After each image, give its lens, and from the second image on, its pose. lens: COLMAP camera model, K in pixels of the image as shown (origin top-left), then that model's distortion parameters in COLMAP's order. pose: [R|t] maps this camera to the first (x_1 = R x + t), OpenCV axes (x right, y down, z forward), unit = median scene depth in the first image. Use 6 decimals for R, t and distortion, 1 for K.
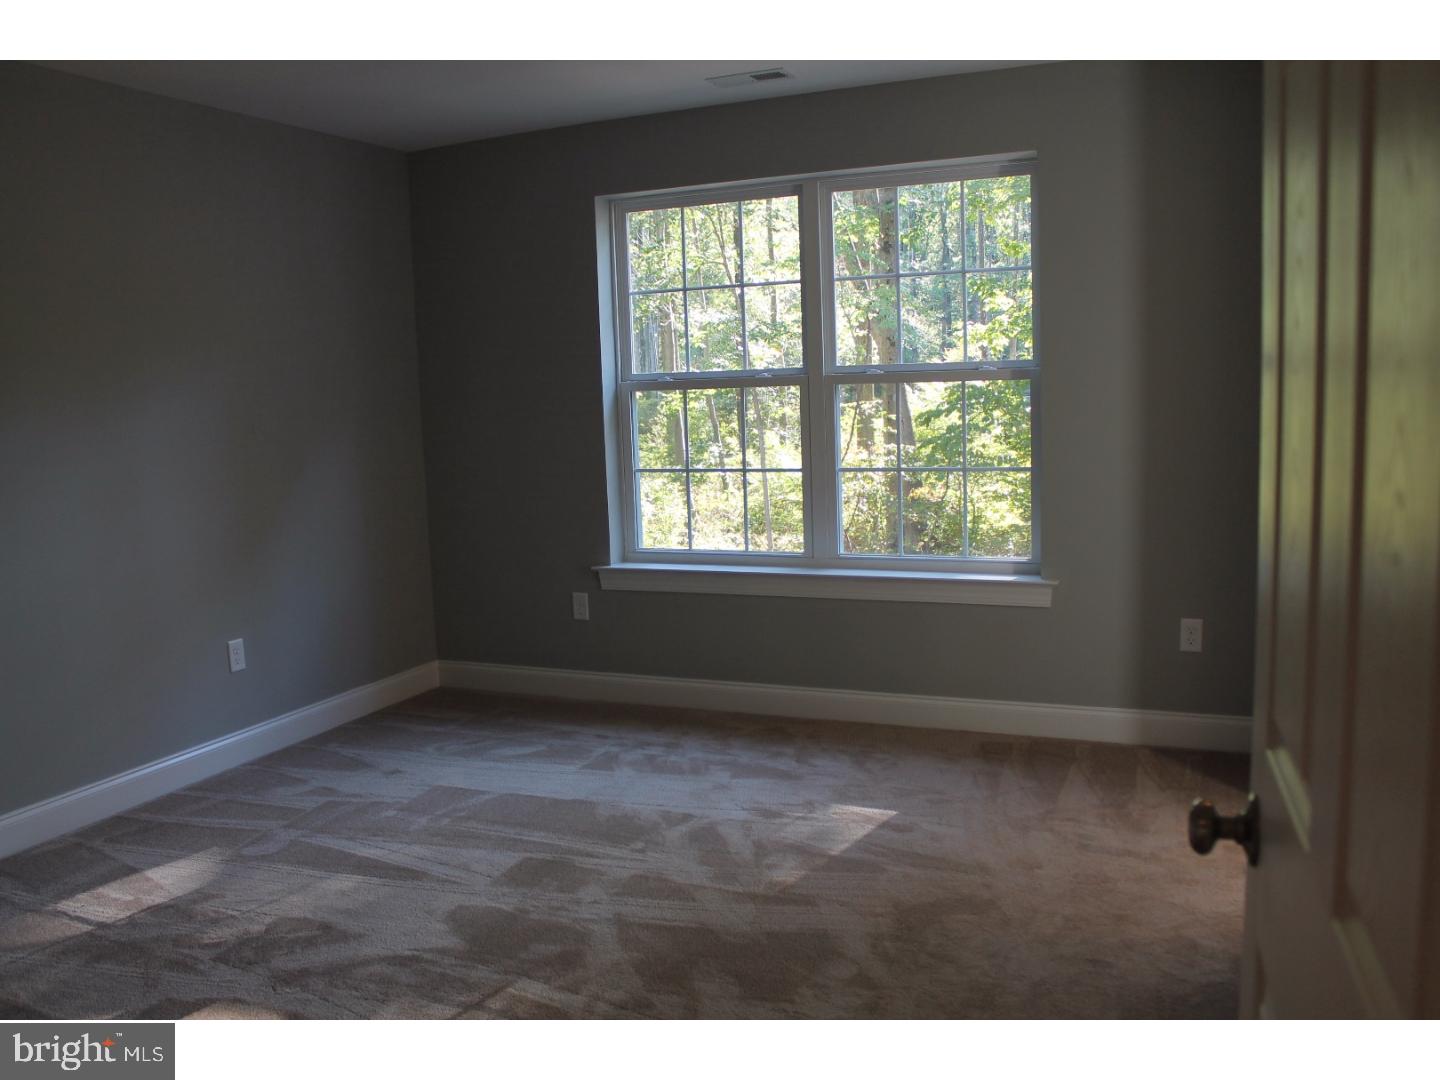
lens RADIAL K [[1220.0, 0, 724.2], [0, 1220.0, 537.1], [0, 0, 1]] dist [-0.136394, 0.075041]
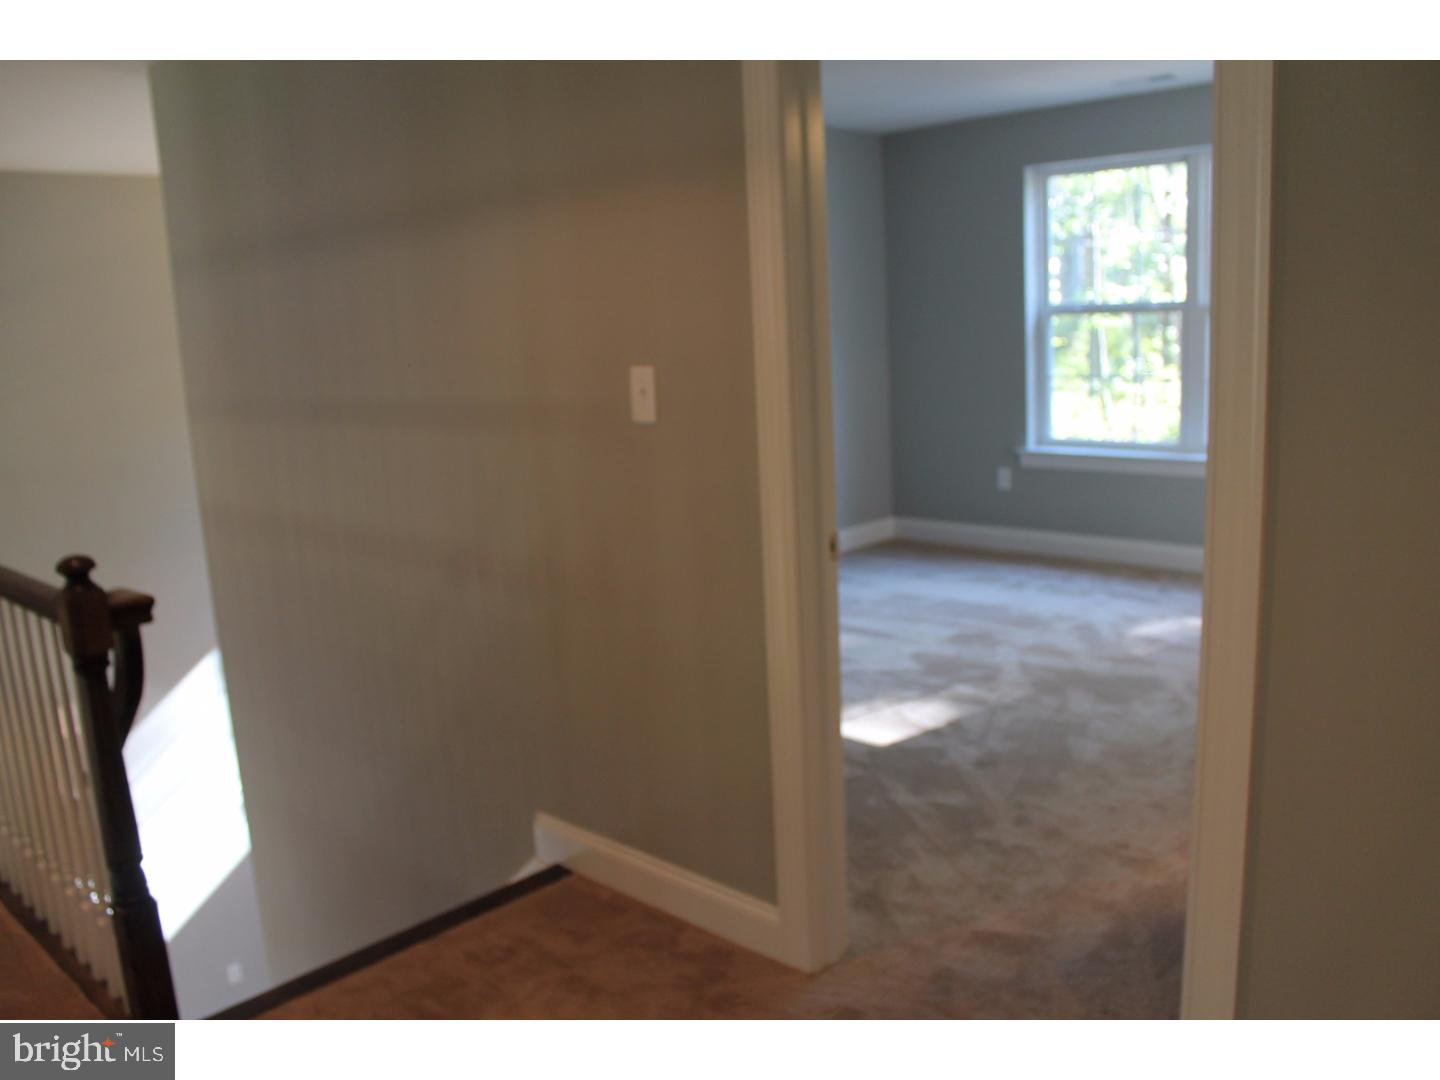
lens RADIAL K [[1220.0, 0, 720.4], [0, 1220.0, 541.1], [0, 0, 1]] dist [-0.136394, 0.075041]
pose [[0.941783, 0.054416, -0.331790, 0.042180], [-0.029888, 0.996459, 0.078590, 0.038858], [0.334891, -0.064098, 0.940074, -0.449526]]
